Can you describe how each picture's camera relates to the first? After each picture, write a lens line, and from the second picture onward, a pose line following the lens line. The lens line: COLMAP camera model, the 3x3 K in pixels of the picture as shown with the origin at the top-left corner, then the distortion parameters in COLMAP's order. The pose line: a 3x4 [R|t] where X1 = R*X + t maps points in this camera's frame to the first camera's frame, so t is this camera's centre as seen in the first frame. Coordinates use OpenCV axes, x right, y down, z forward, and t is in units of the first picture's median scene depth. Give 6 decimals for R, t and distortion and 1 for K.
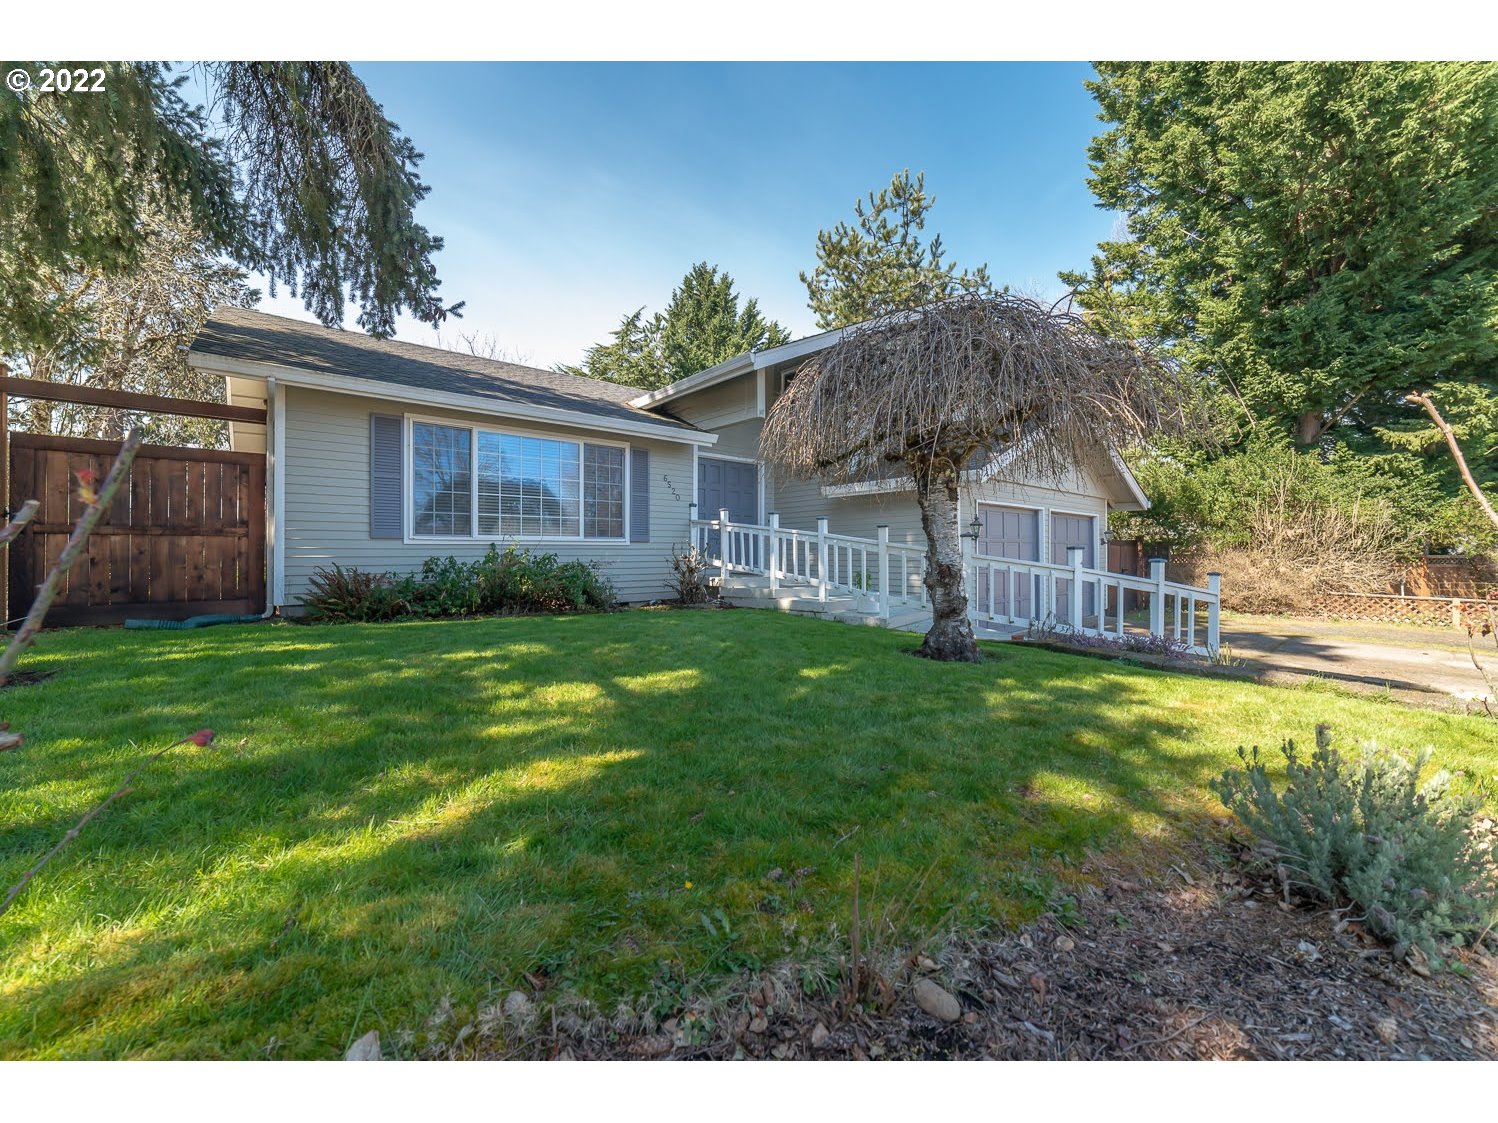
lens RADIAL K [[572.8, 0, 748.4], [0, 572.8, 557.3], [0, 0, 1]] dist [-0.017512, 0.005368]
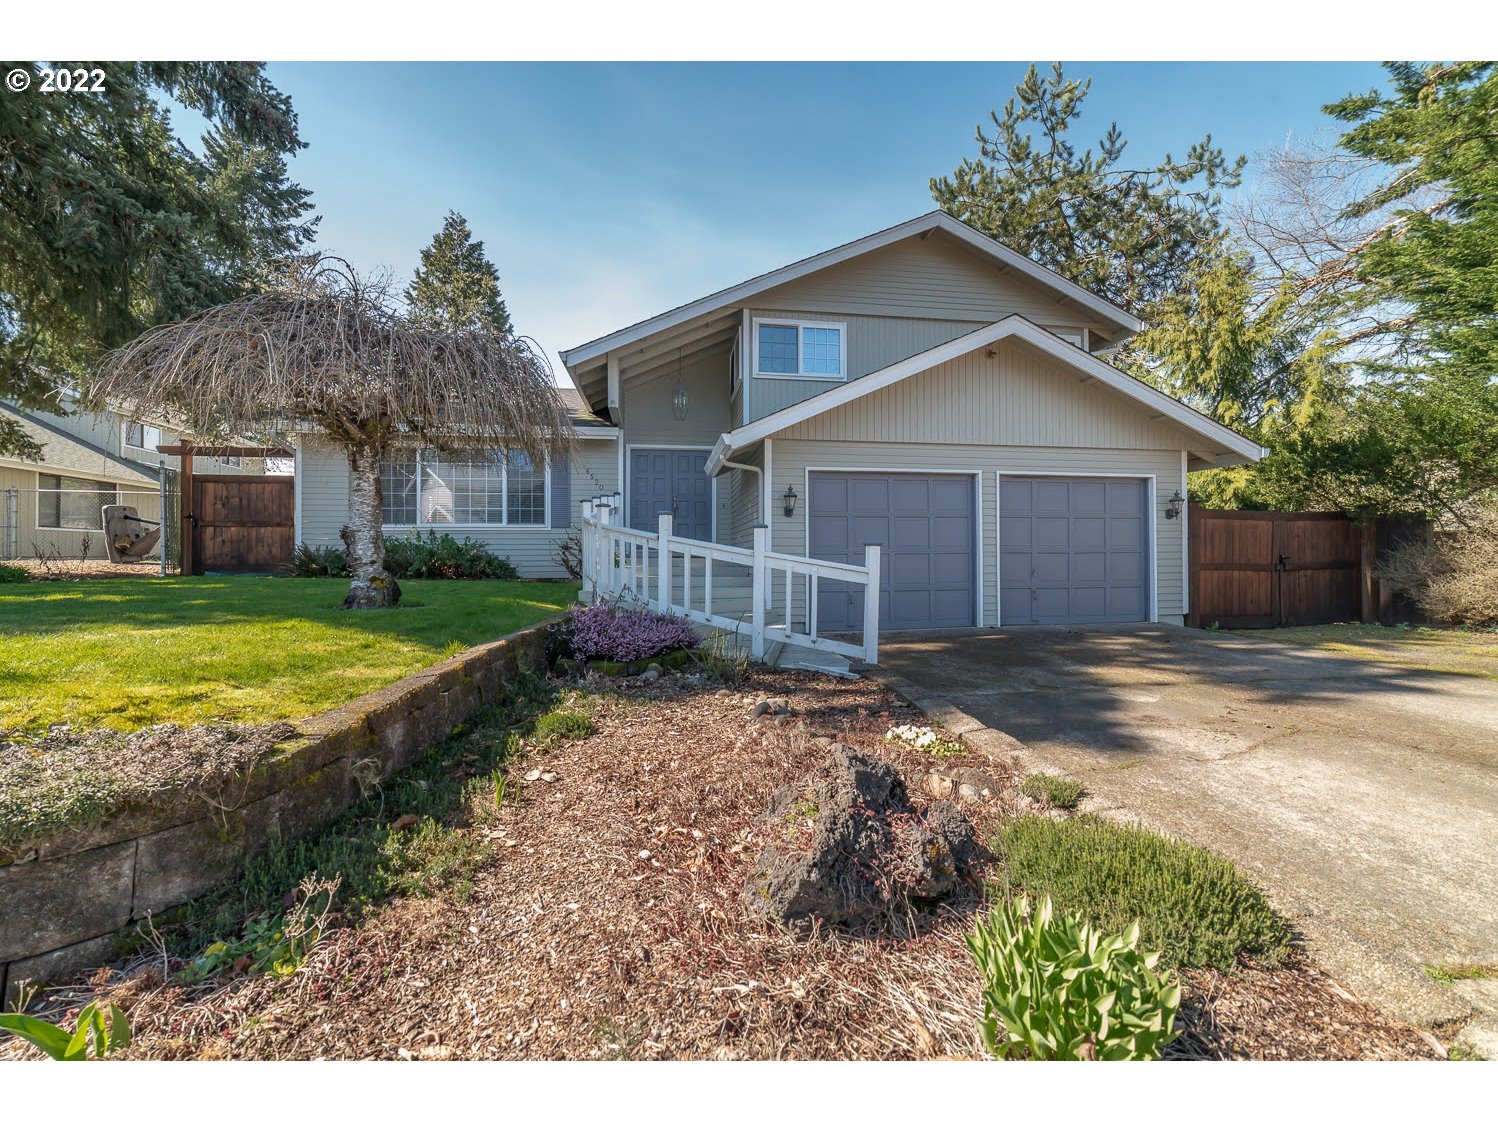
lens RADIAL K [[572.8, 0, 746.2], [0, 572.8, 557.2], [0, 0, 1]] dist [-0.017512, 0.005368]
pose [[0.840527, 0.001636, -0.541767, 0.837918], [-0.000305, 0.999997, 0.002547, 0.034766], [0.541769, -0.001976, 0.840525, 0.230520]]
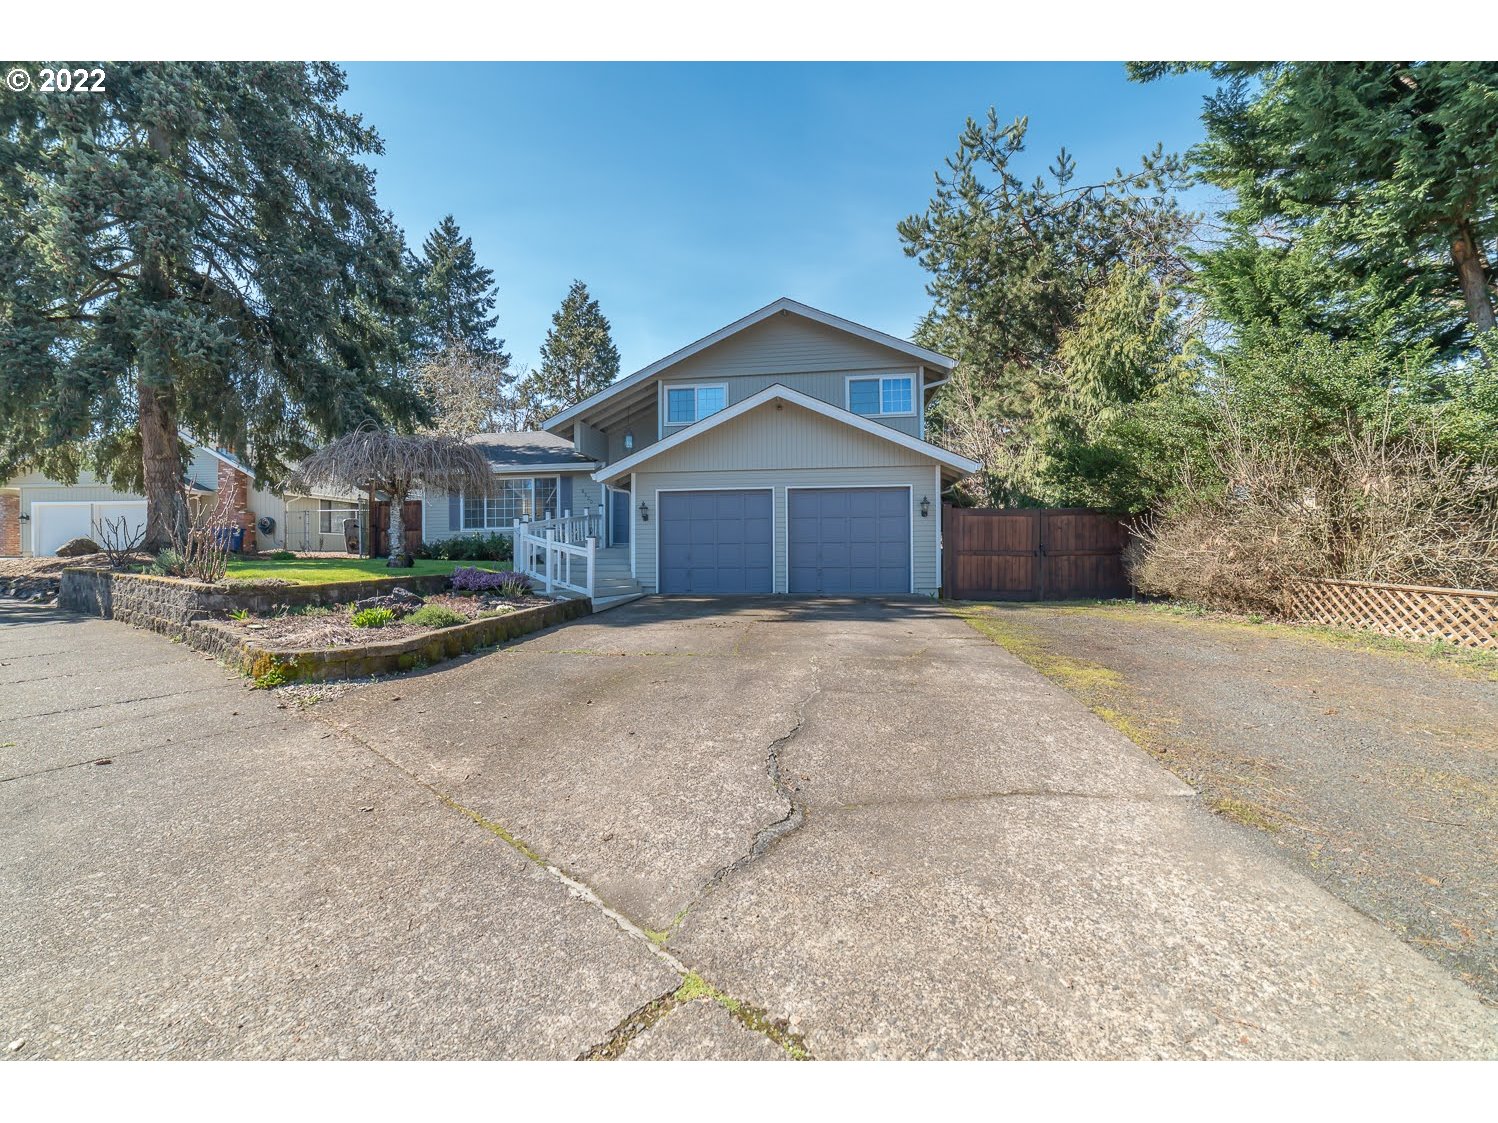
lens RADIAL K [[572.8, 0, 744.0], [0, 572.8, 558.1], [0, 0, 1]] dist [-0.017512, 0.005368]
pose [[0.652547, 0.006010, -0.757725, 1.668754], [0.000810, 0.999962, 0.008629, 0.055220], [0.757748, -0.006244, 0.652517, 0.267072]]
